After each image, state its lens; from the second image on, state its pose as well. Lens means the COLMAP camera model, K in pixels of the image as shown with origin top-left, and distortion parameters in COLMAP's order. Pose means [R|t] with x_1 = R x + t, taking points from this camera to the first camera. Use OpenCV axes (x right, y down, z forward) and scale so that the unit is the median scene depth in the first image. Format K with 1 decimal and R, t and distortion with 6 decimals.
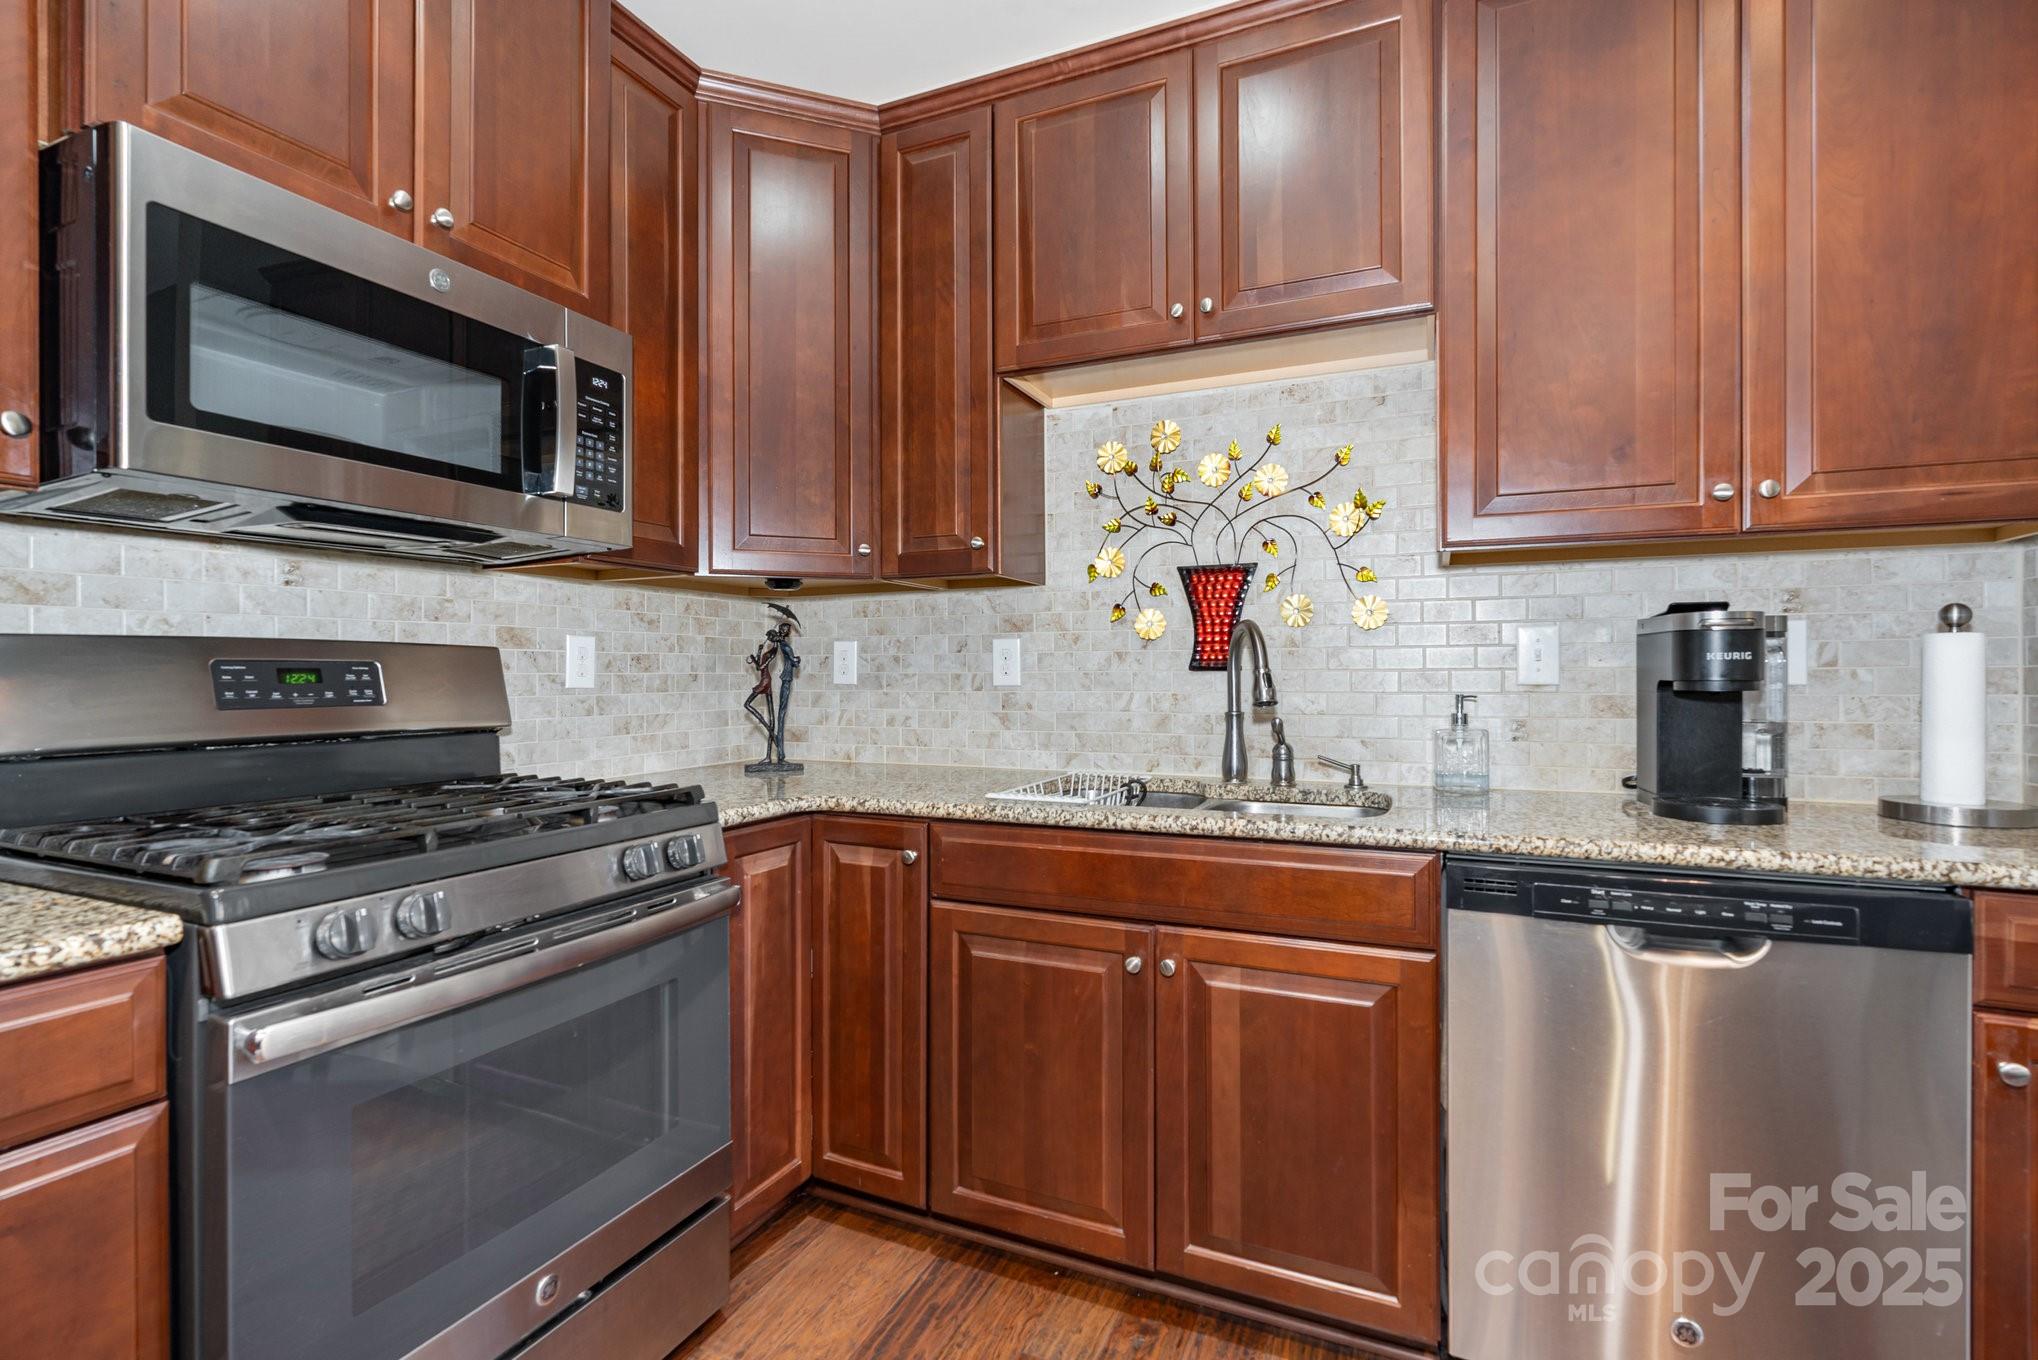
lens RADIAL K [[935.7, 0, 1019.2], [0, 935.7, 681.1], [0, 0, 1]] dist [-0.008658, 0.003170]
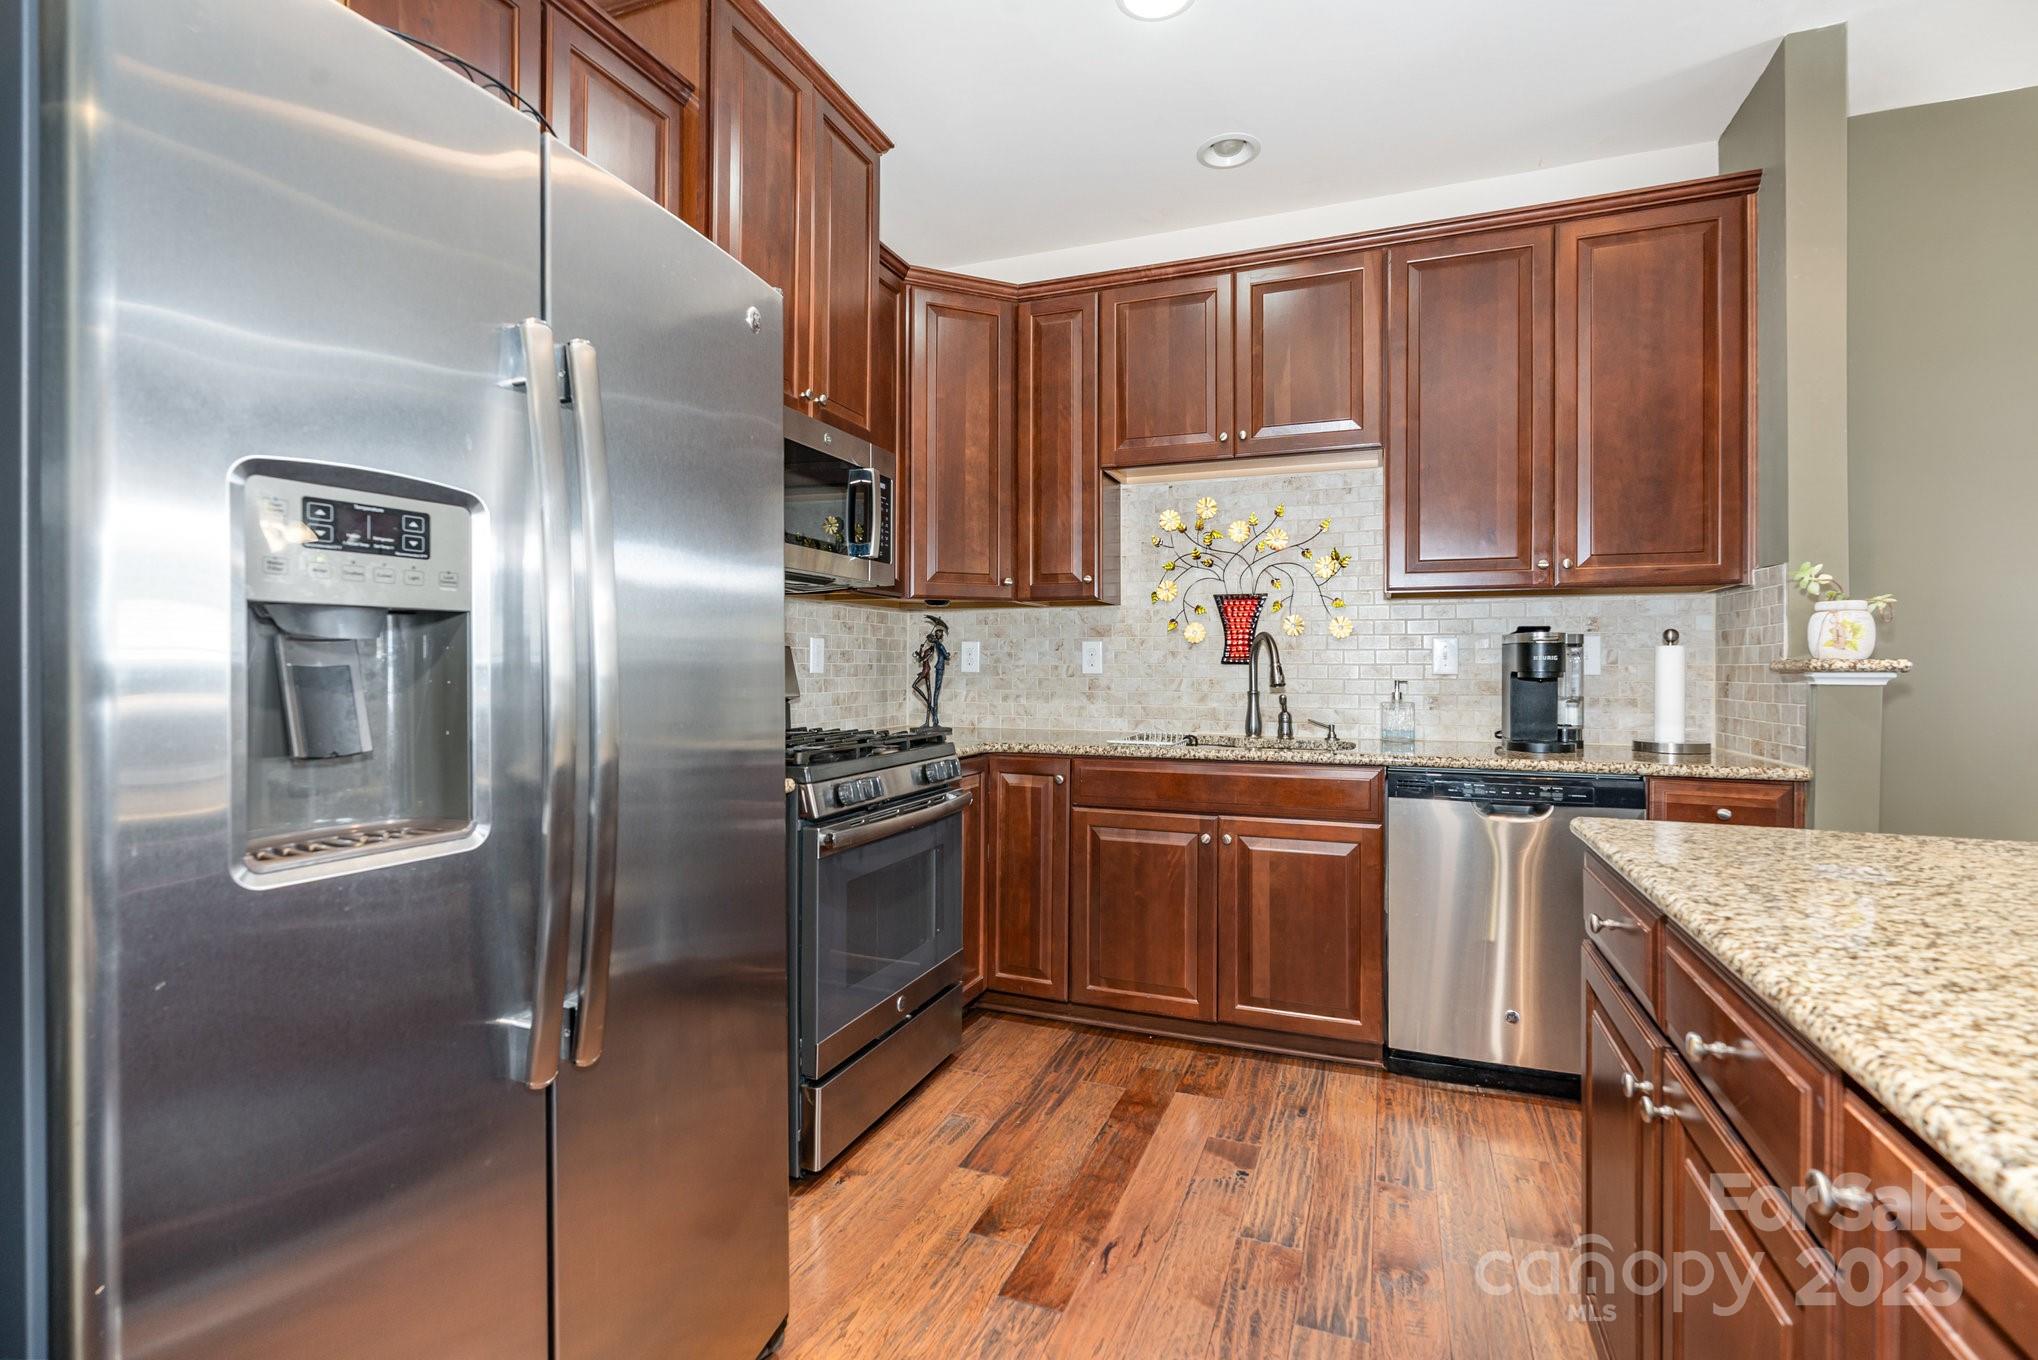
lens RADIAL K [[935.7, 0, 1019.2], [0, 935.7, 667.5], [0, 0, 1]] dist [-0.008658, 0.003170]
pose [[0.998815, 0.006246, 0.048261, -0.273918], [-0.005969, 0.999965, -0.005869, 0.006464], [-0.048296, 0.005574, 0.998817, -0.616499]]
